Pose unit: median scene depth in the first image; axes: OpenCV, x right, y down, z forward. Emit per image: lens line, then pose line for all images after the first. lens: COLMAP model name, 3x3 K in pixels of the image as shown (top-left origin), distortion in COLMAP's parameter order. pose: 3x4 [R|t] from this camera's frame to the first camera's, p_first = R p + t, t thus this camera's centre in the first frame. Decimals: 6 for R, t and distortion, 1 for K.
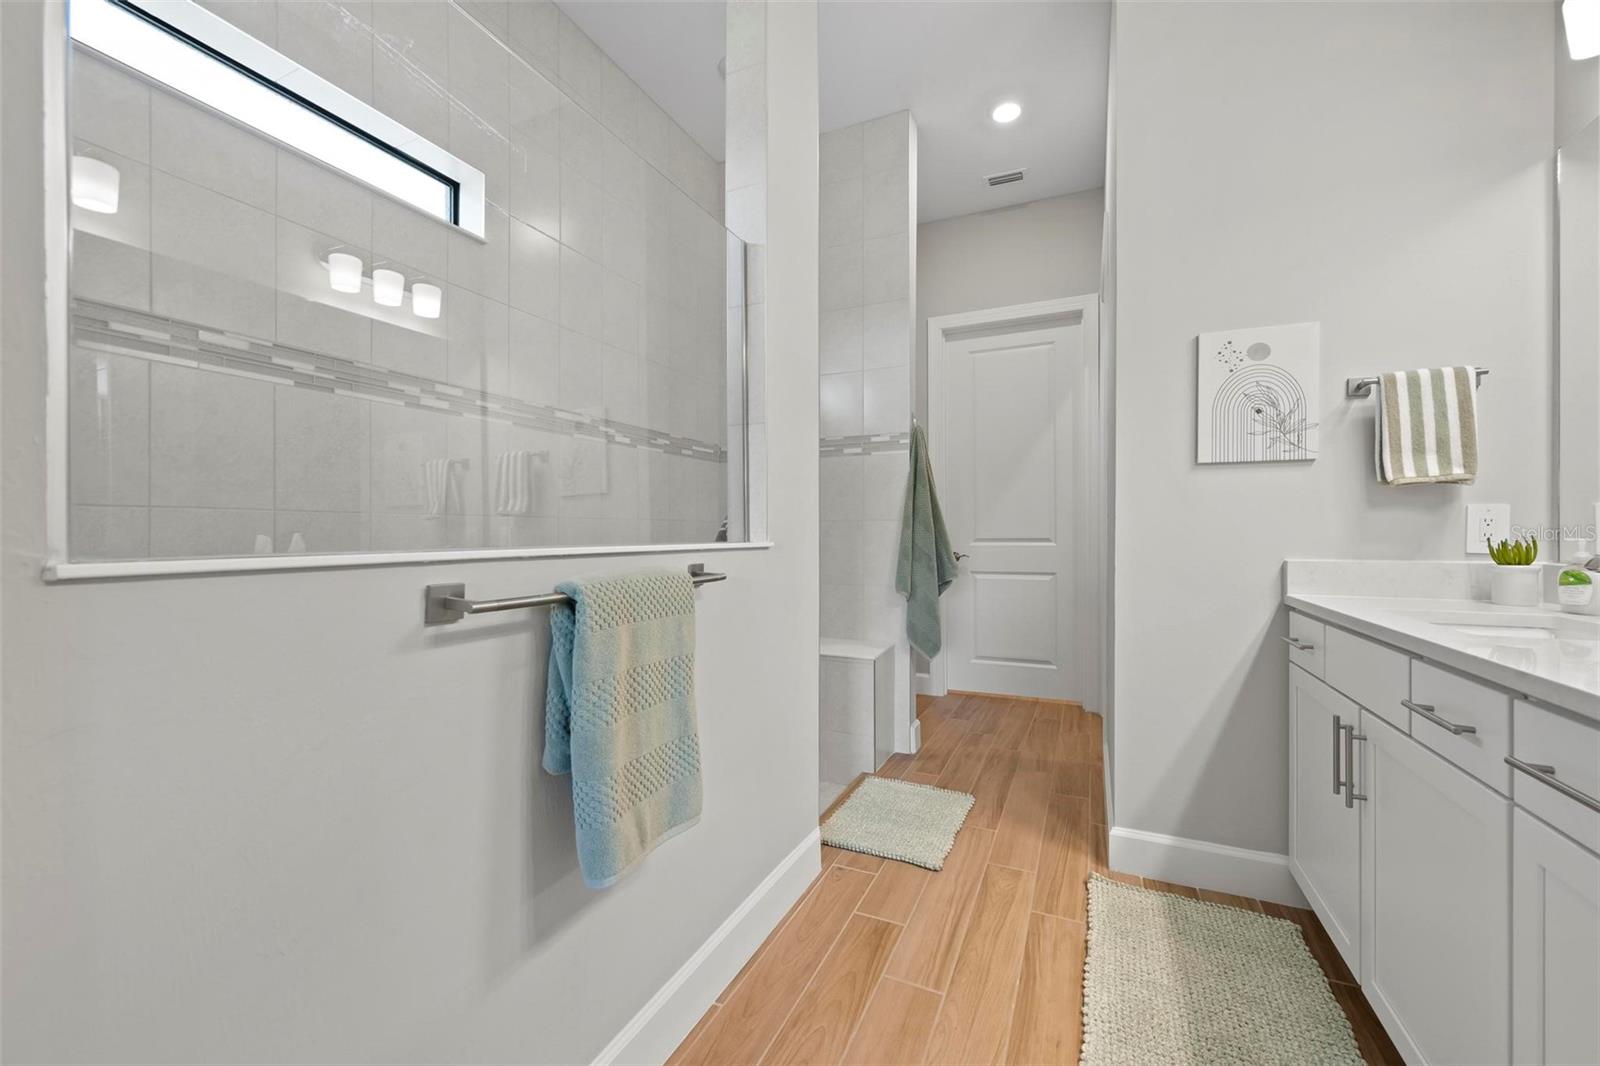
lens RADIAL K [[636.3, 0, 801.6], [0, 636.3, 533.0], [0, 0, 1]] dist [-0.002778, -0.000181]
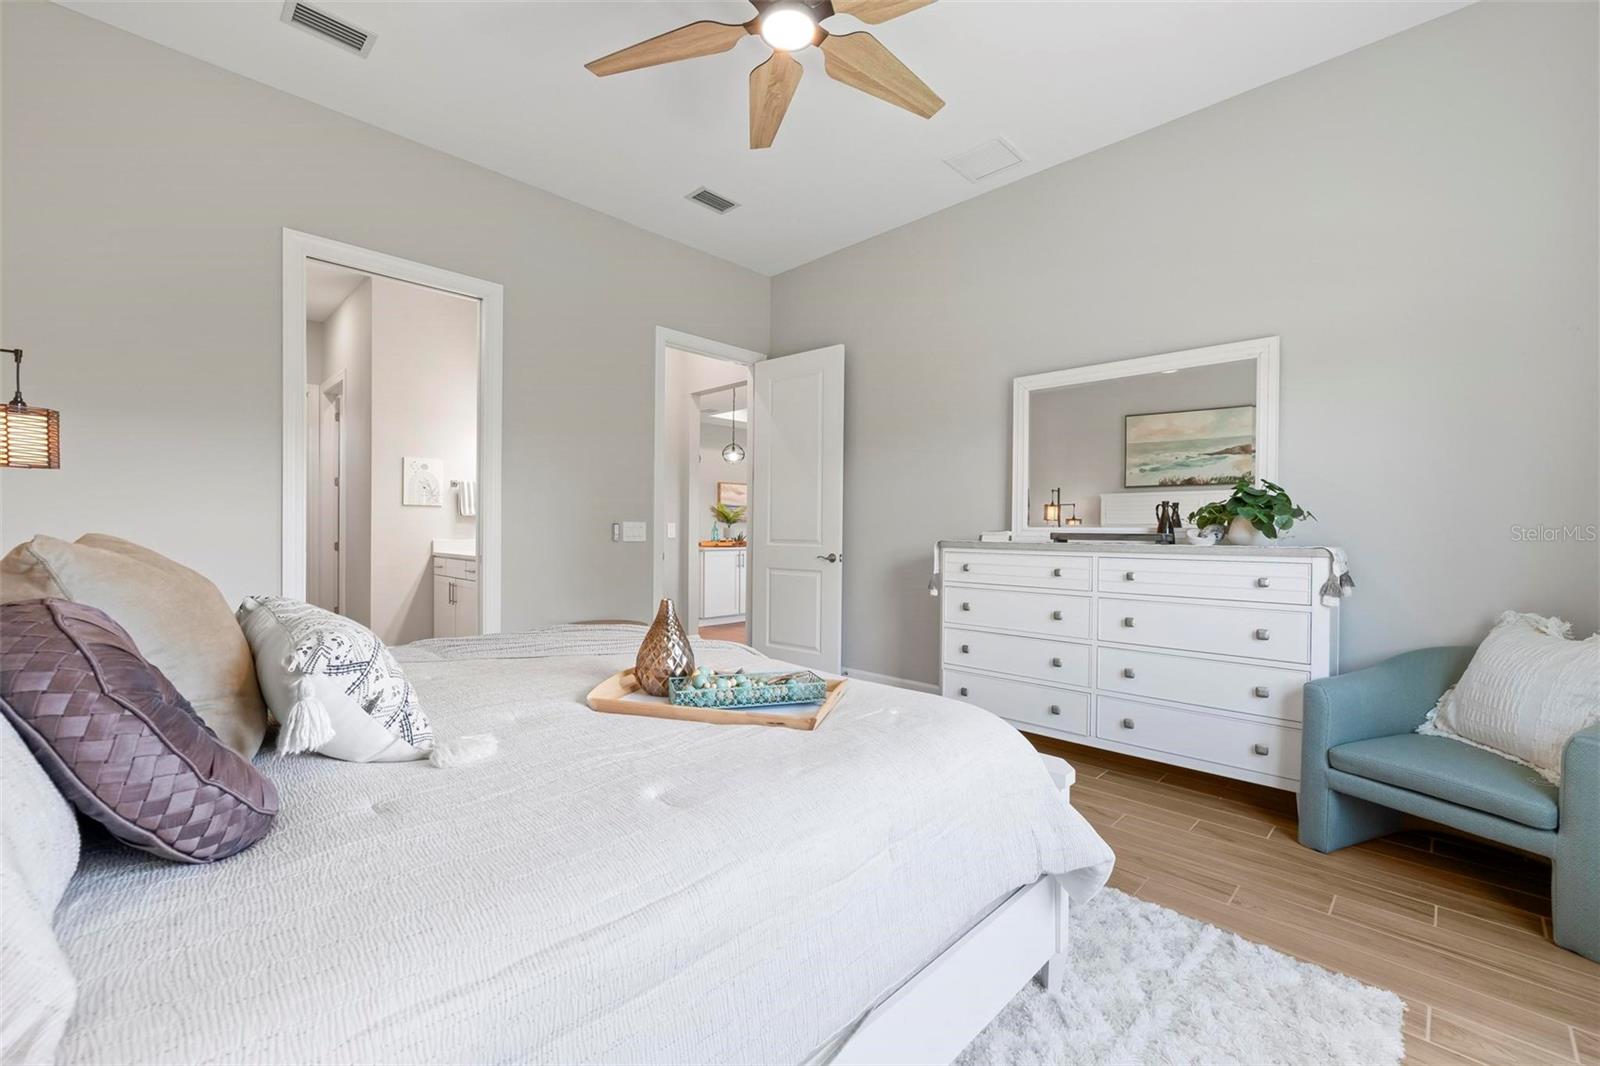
lens RADIAL K [[681.9, 0, 810.4], [0, 681.9, 530.7], [0, 0, 1]] dist [-0.000509, -0.000940]
pose [[0.345645, -0.004344, 0.938355, -1.666608], [-0.006001, 0.999959, 0.006840, -0.034195], [-0.938346, -0.007996, 0.345605, -1.806559]]
